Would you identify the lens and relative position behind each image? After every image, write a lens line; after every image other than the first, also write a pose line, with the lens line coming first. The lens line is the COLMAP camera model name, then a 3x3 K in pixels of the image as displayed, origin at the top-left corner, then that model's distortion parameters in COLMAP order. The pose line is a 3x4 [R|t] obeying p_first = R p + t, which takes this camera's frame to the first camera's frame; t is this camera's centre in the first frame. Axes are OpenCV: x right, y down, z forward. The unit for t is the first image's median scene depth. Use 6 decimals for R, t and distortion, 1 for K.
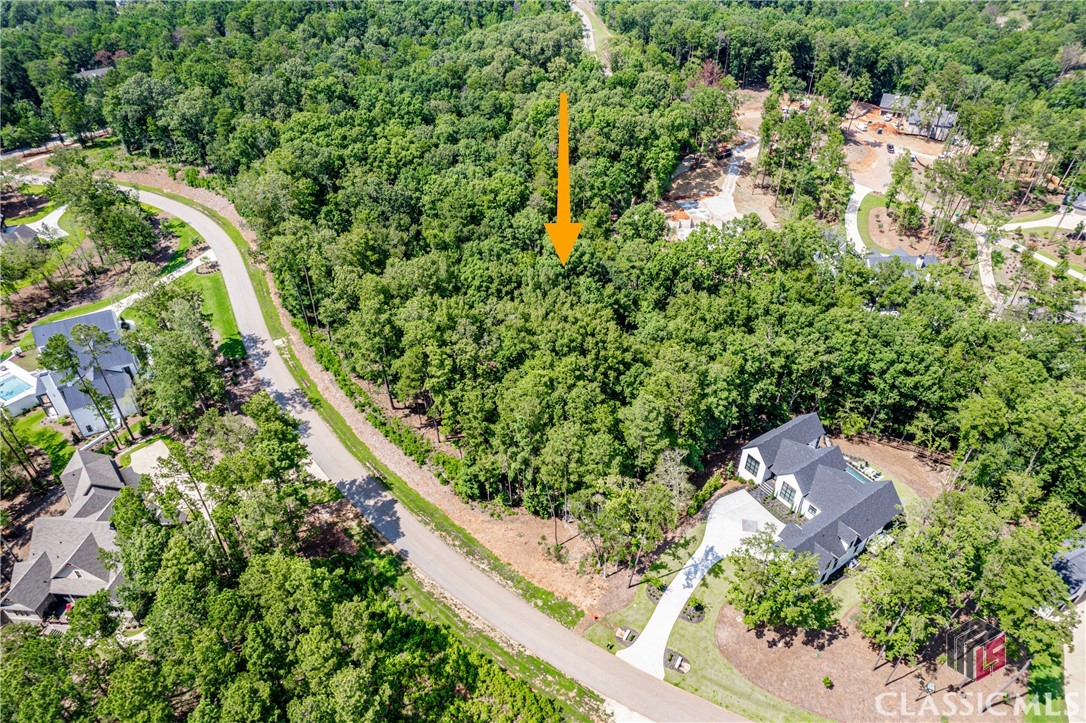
lens RADIAL K [[698.1, 0, 544.5], [0, 698.1, 363.8], [0, 0, 1]] dist [-0.079496, 0.070934]
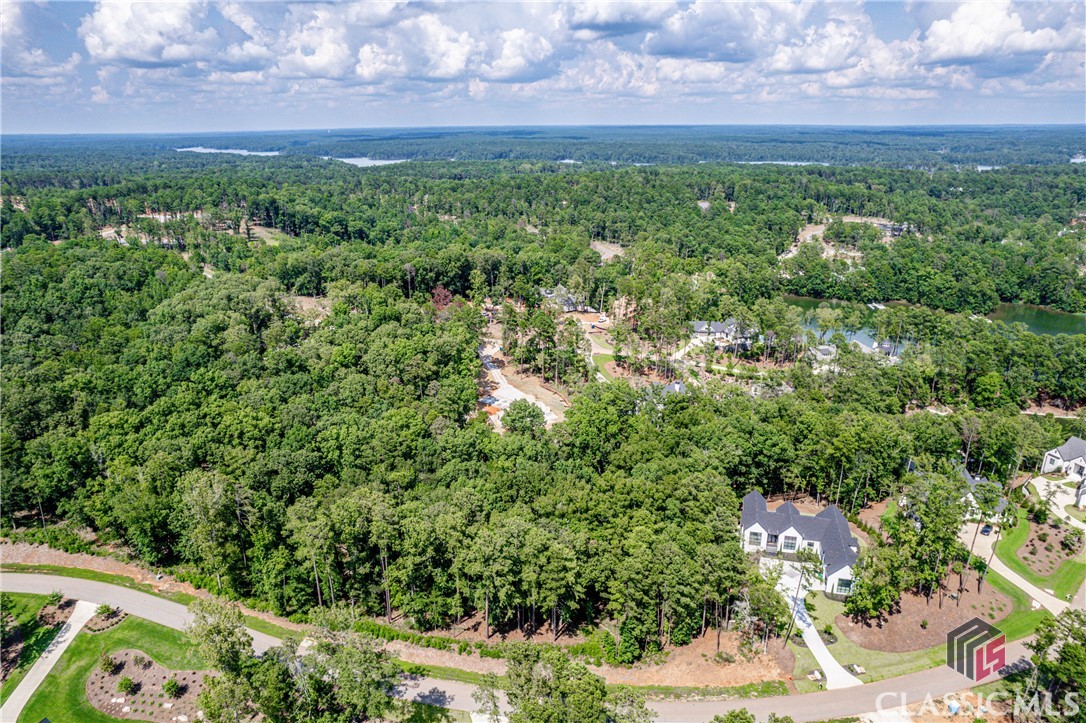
lens RADIAL K [[698.1, 0, 544.5], [0, 698.1, 363.8], [0, 0, 1]] dist [-0.079496, 0.070934]
pose [[0.749352, -0.227466, 0.621877, -0.541484], [0.400788, 0.903388, -0.152508, -0.085609], [-0.527106, 0.363523, 0.768121, 0.037513]]
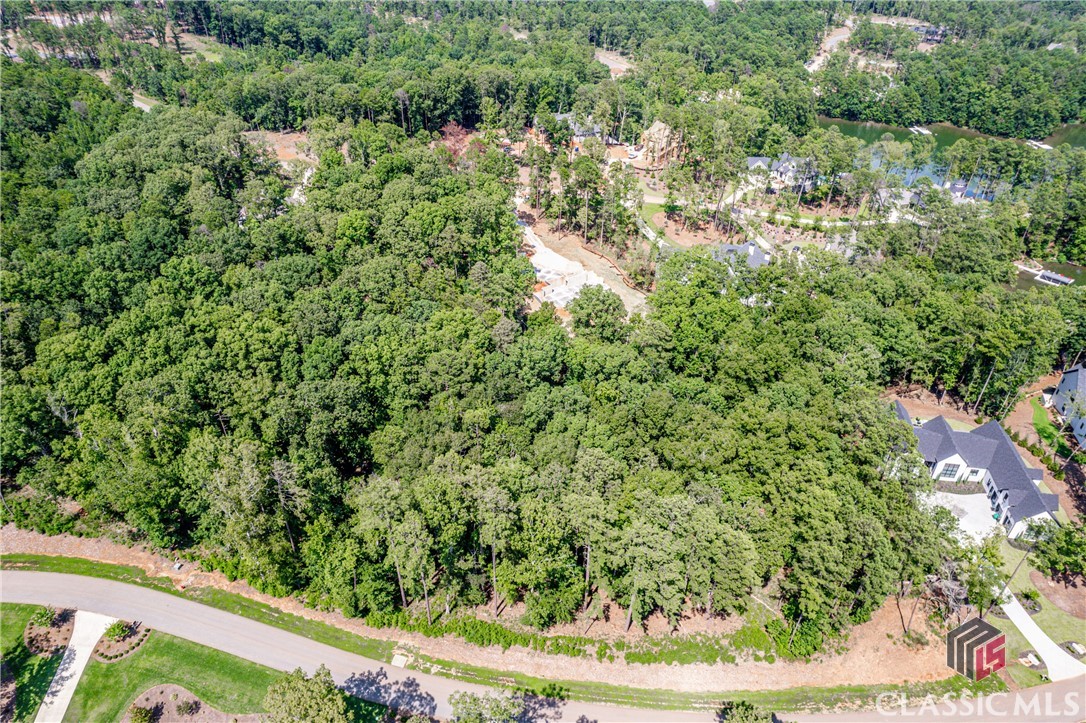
lens RADIAL K [[698.1, 0, 544.5], [0, 698.1, 363.8], [0, 0, 1]] dist [-0.079496, 0.070934]
pose [[0.700330, -0.409146, 0.584926, -0.489499], [0.425843, 0.897115, 0.117656, -0.270192], [-0.572884, 0.166689, 0.802508, 0.290749]]
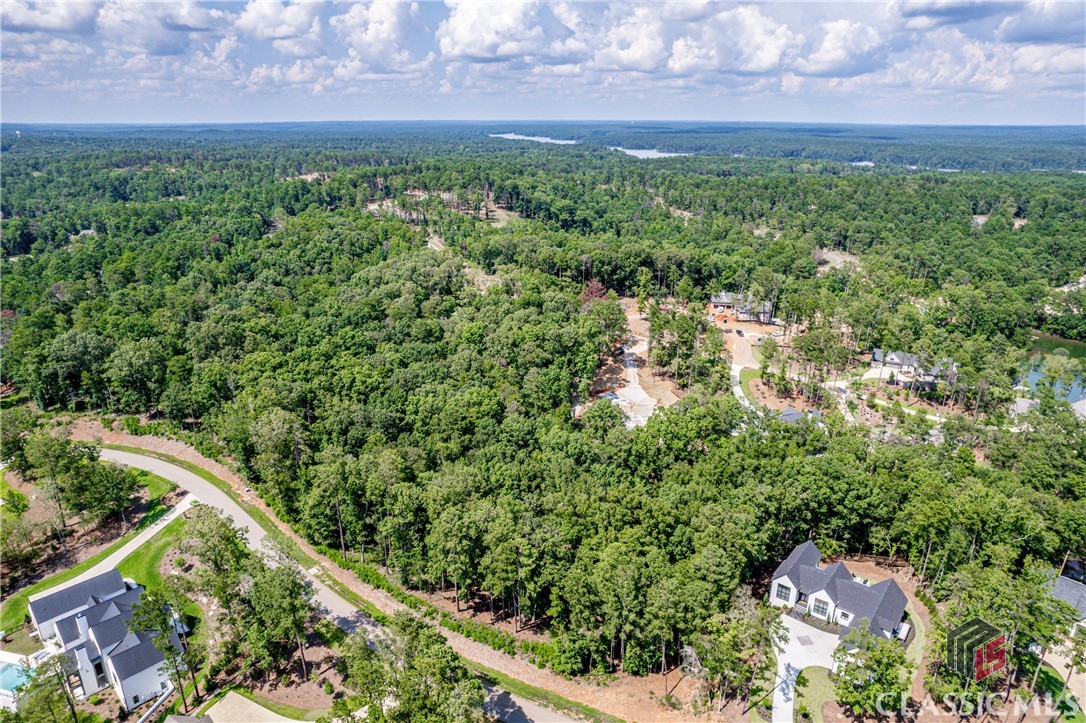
lens RADIAL K [[700.7, 0, 543.0], [0, 700.7, 361.5], [0, 0, 1]] dist [-0.094925, 0.086508]
pose [[0.953121, -0.102028, 0.284868, -0.281239], [0.179896, 0.948056, -0.262349, 0.003024], [-0.243304, 0.301297, 0.921967, -0.089938]]
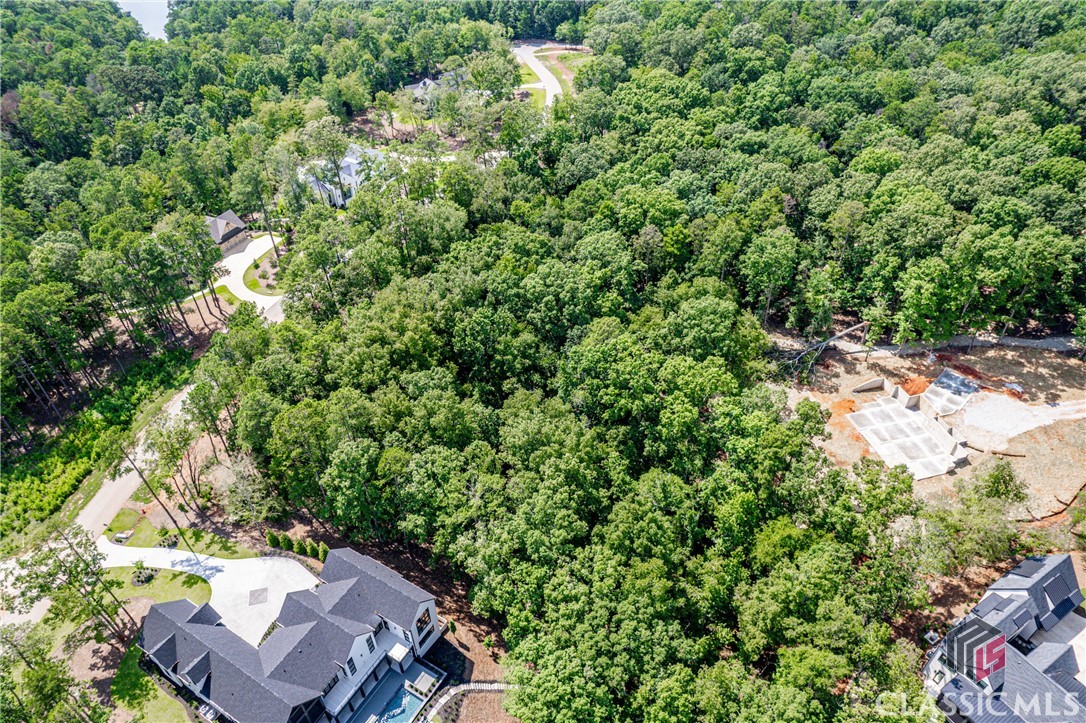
lens RADIAL K [[700.7, 0, 543.0], [0, 700.7, 361.5], [0, 0, 1]] dist [-0.094925, 0.086508]
pose [[0.425732, 0.559042, -0.711494, 0.588203], [-0.528027, 0.792036, 0.306375, -0.295238], [0.734806, 0.245255, 0.632385, 0.425520]]
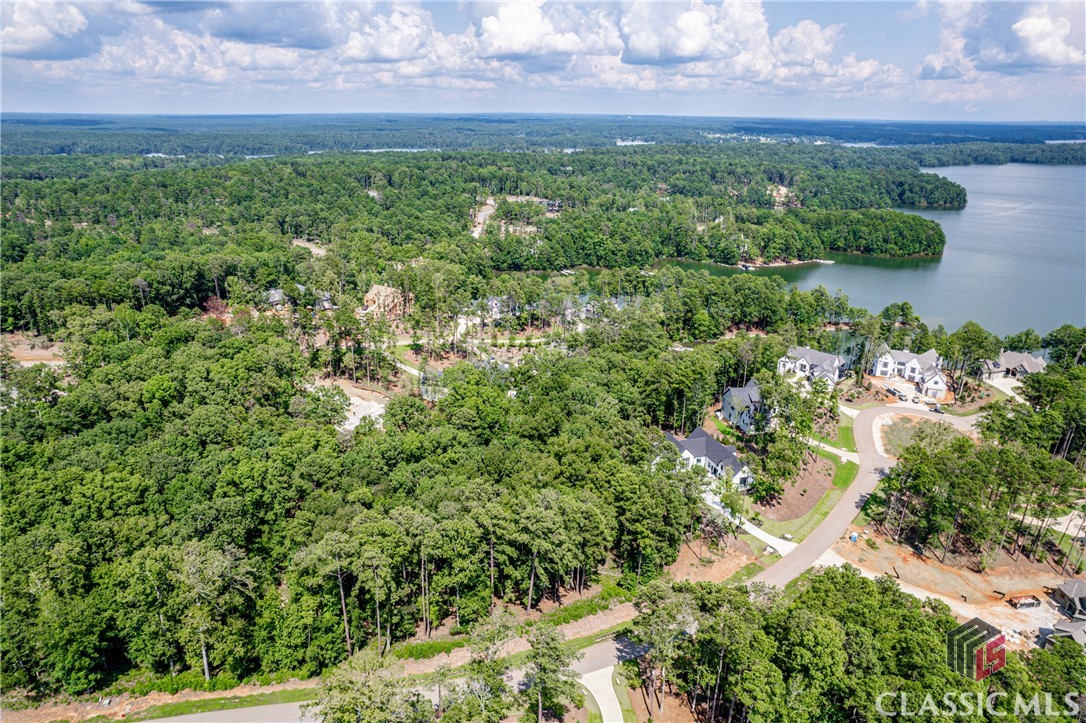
lens RADIAL K [[698.1, 0, 544.5], [0, 698.1, 363.8], [0, 0, 1]] dist [-0.079496, 0.070934]
pose [[0.279226, -0.331176, 0.901308, -0.796643], [0.562264, 0.817285, 0.126113, -0.280401], [-0.778391, 0.471558, 0.414416, 0.300878]]
